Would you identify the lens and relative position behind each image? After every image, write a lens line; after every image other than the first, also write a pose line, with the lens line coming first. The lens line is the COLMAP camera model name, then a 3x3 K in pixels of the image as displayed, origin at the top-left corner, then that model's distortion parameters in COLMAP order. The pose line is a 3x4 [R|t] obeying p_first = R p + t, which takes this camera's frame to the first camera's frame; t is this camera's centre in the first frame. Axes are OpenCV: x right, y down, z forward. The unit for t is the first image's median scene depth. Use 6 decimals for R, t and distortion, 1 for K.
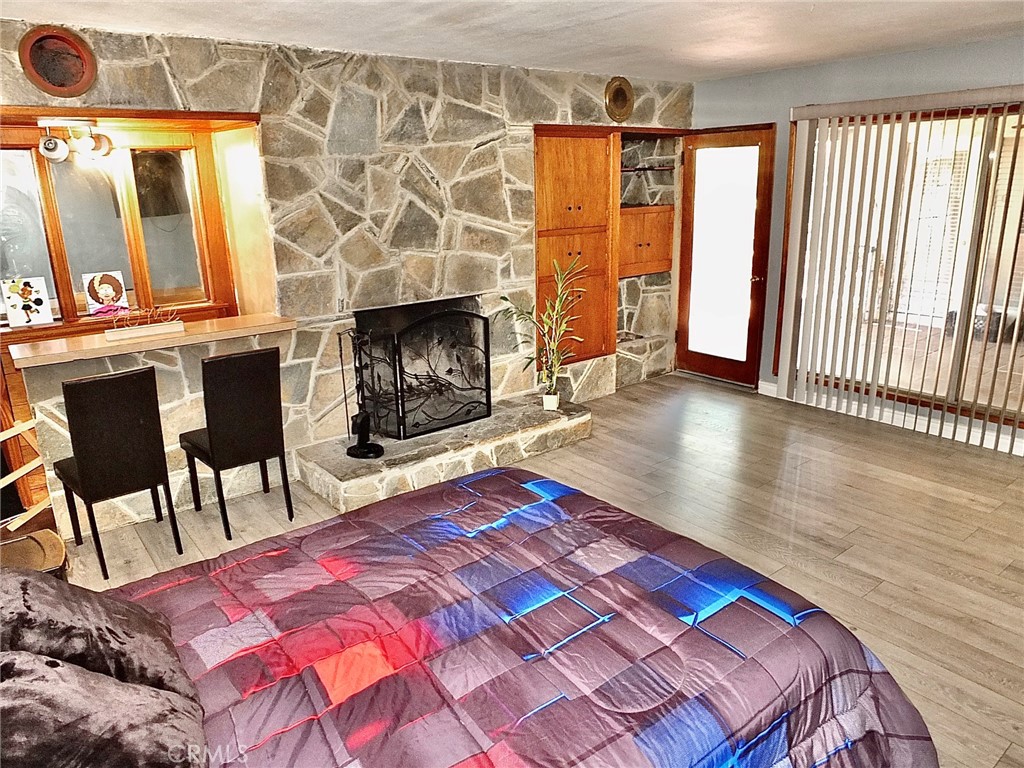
lens RADIAL K [[710.5, 0, 510.6], [0, 710.5, 386.6], [0, 0, 1]] dist [-0.001151, 0.004406]
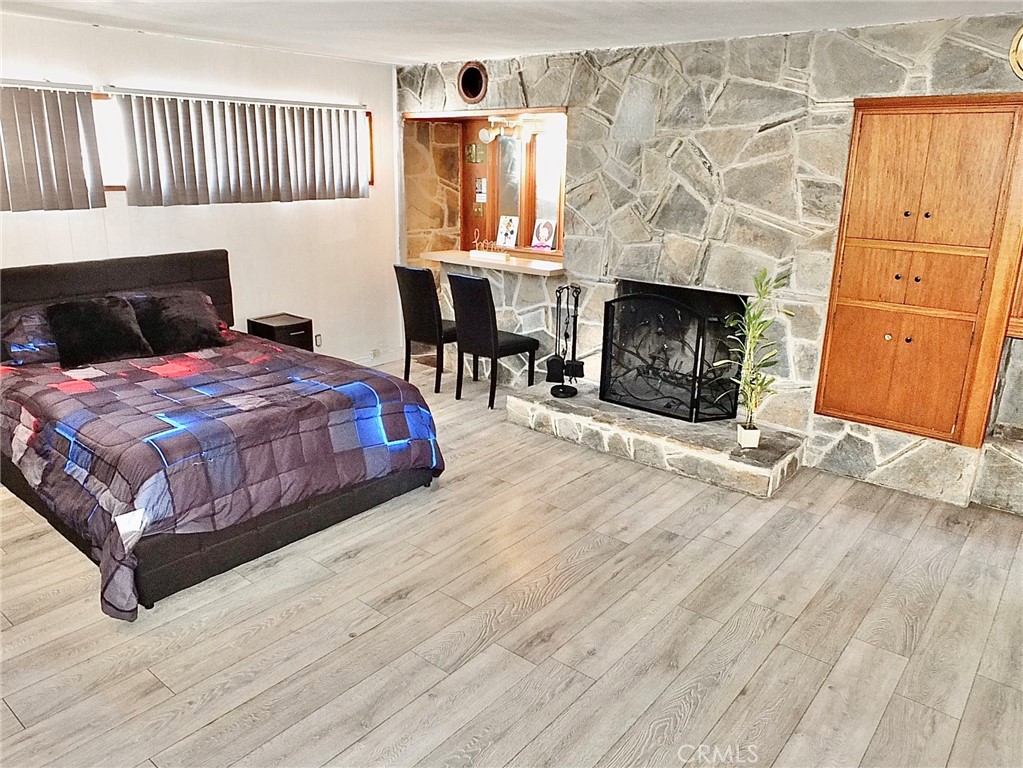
lens RADIAL K [[732.0, 0, 503.4], [0, 732.0, 380.0], [0, 0, 1]] dist [-0.005506, 0.002904]
pose [[0.220502, 0.306283, -0.926051, 0.843834], [-0.296442, 0.925552, 0.235532, -0.173169], [0.929247, 0.222585, 0.294881, 0.517363]]
